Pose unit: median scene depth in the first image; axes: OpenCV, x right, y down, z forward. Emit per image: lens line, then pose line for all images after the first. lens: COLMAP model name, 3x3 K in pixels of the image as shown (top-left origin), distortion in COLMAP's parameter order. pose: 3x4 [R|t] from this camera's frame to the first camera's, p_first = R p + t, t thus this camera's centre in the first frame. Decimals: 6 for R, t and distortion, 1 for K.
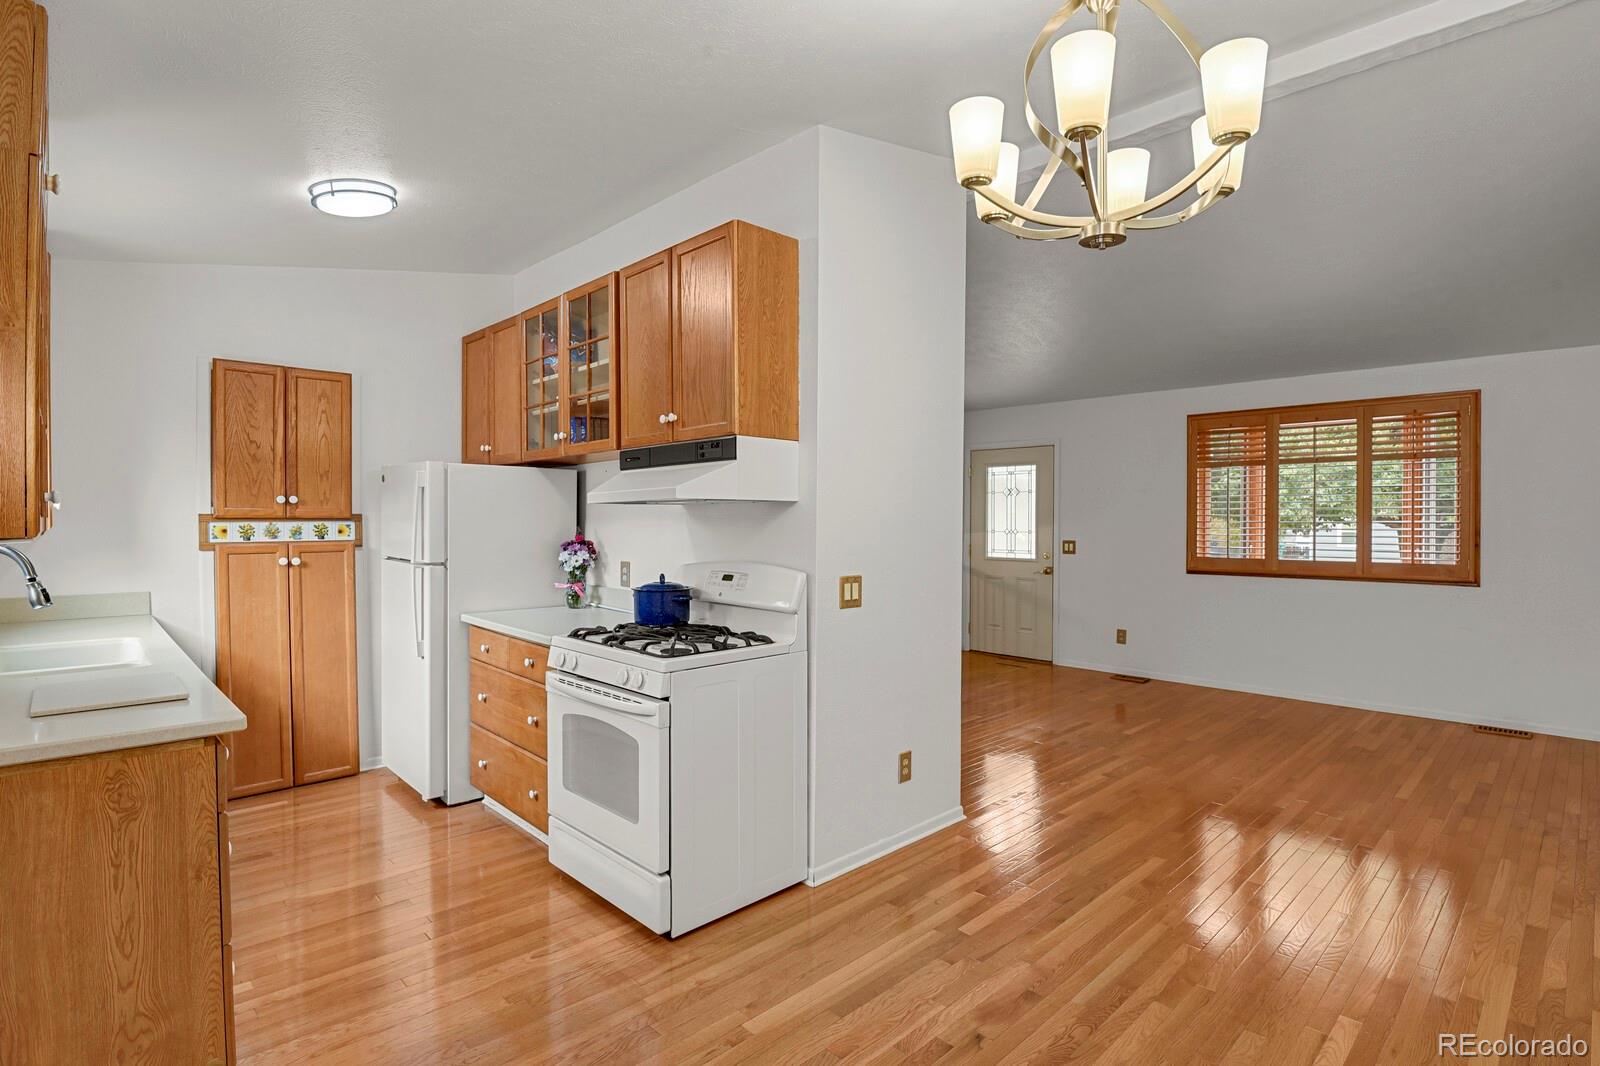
lens RADIAL K [[792.7, 0, 806.0], [0, 792.7, 530.1], [0, 0, 1]] dist [-0.020476, -0.007952]
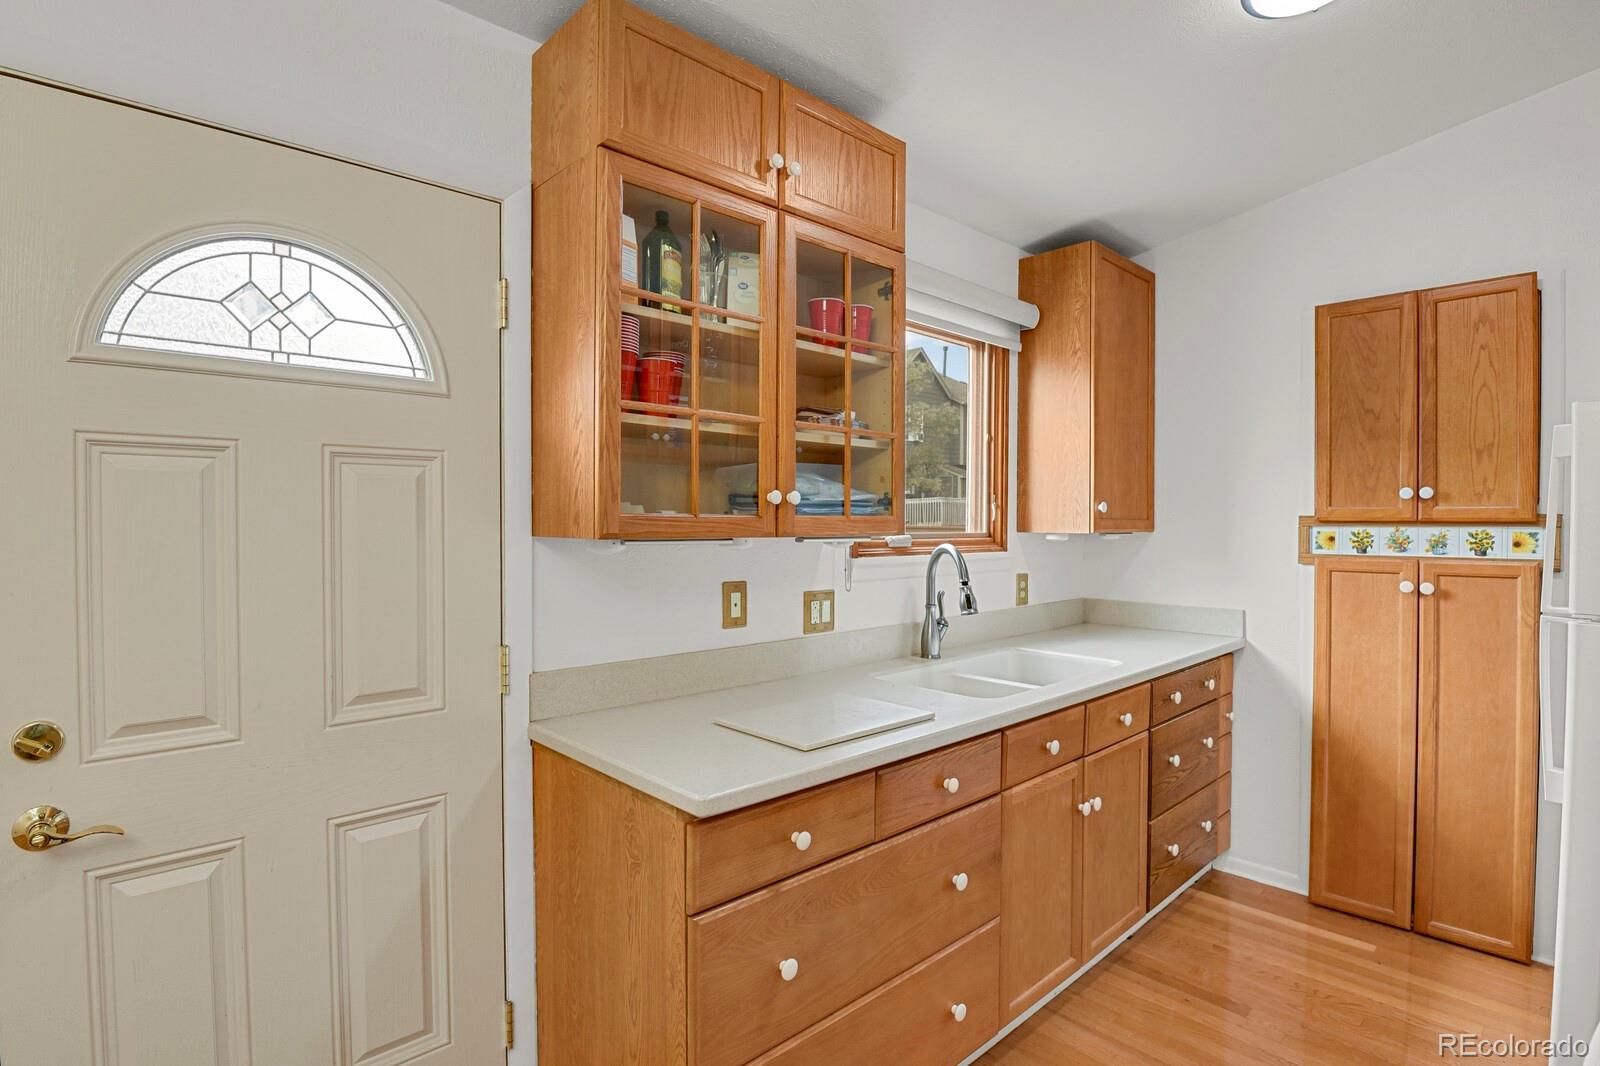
lens RADIAL K [[792.7, 0, 806.0], [0, 792.7, 530.1], [0, 0, 1]] dist [-0.020476, -0.007952]
pose [[-0.014538, 0.010812, -0.999836, -0.002978], [-0.017192, 0.999791, 0.011062, -0.006545], [0.999747, 0.017350, -0.014349, 0.505368]]
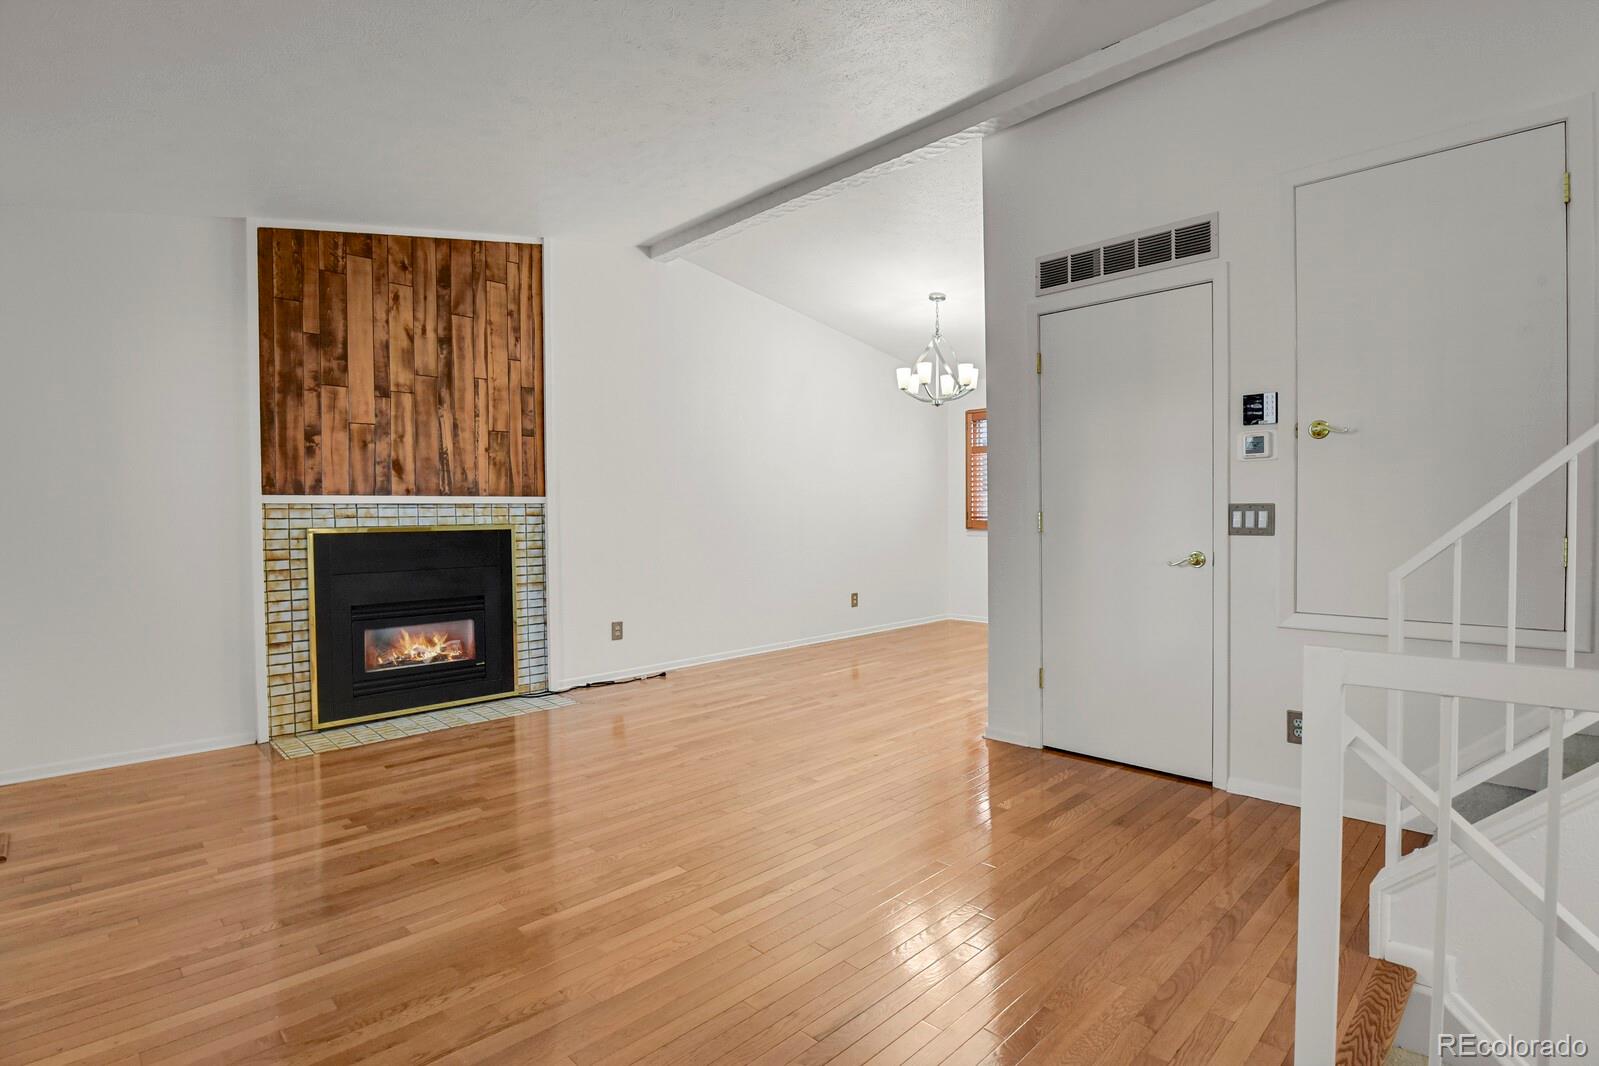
lens RADIAL K [[778.3, 0, 804.7], [0, 778.3, 530.7], [0, 0, 1]] dist [-0.019519, -0.009932]
pose [[-0.999915, 0.008437, -0.009960, 0.430641], [0.008027, 0.999147, 0.040510, 0.030318], [0.010293, 0.040427, -0.999129, 1.933147]]
